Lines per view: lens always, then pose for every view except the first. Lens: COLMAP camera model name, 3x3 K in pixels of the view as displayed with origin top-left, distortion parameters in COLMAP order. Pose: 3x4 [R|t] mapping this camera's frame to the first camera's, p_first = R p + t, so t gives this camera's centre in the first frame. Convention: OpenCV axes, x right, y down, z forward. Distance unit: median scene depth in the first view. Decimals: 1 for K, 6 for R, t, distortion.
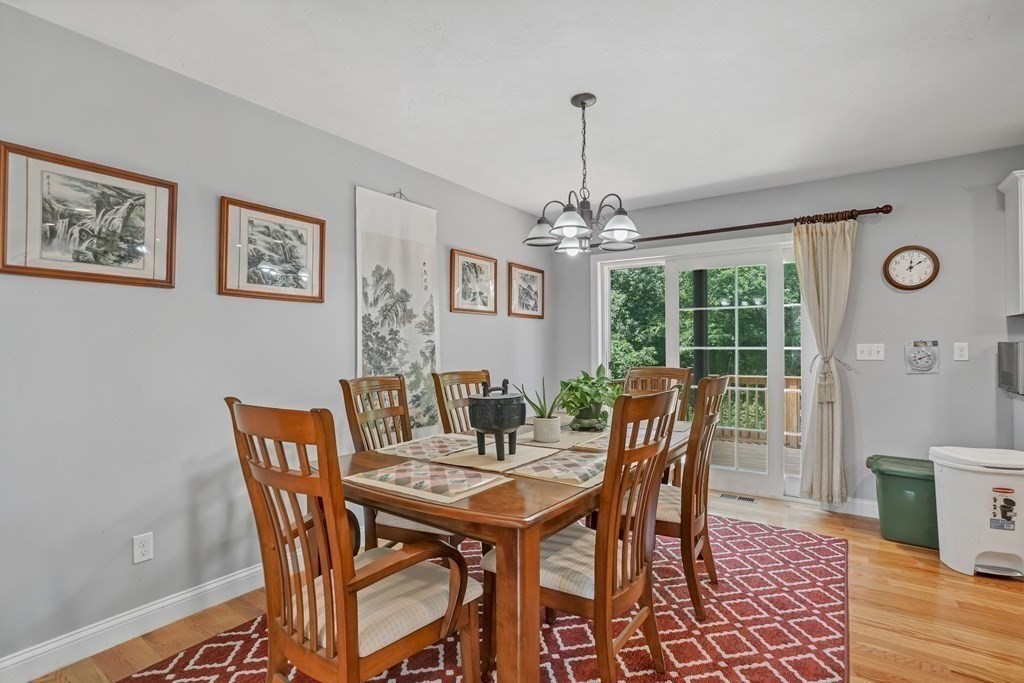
lens RADIAL K [[486.9, 0, 508.2], [0, 486.9, 339.8], [0, 0, 1]] dist [-0.024218, 0.008376]
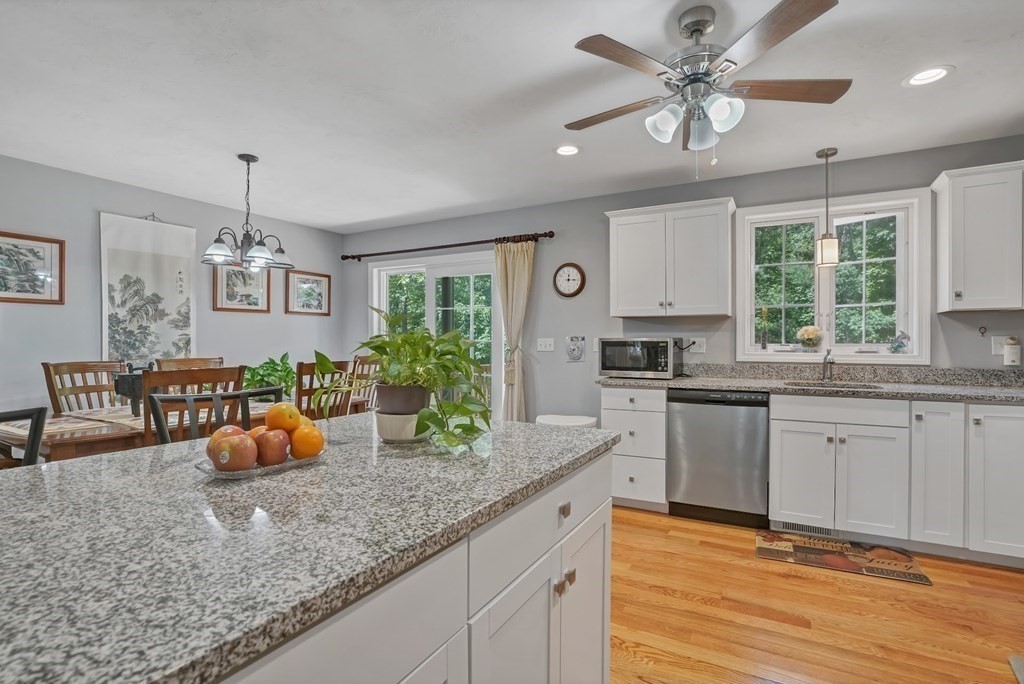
lens RADIAL K [[486.9, 0, 520.8], [0, 486.9, 338.0], [0, 0, 1]] dist [-0.024218, 0.008376]
pose [[0.996945, 0.004275, 0.077984, 0.629106], [-0.005171, 0.999923, 0.011299, -0.006892], [-0.077930, -0.011668, 0.996891, -0.315155]]
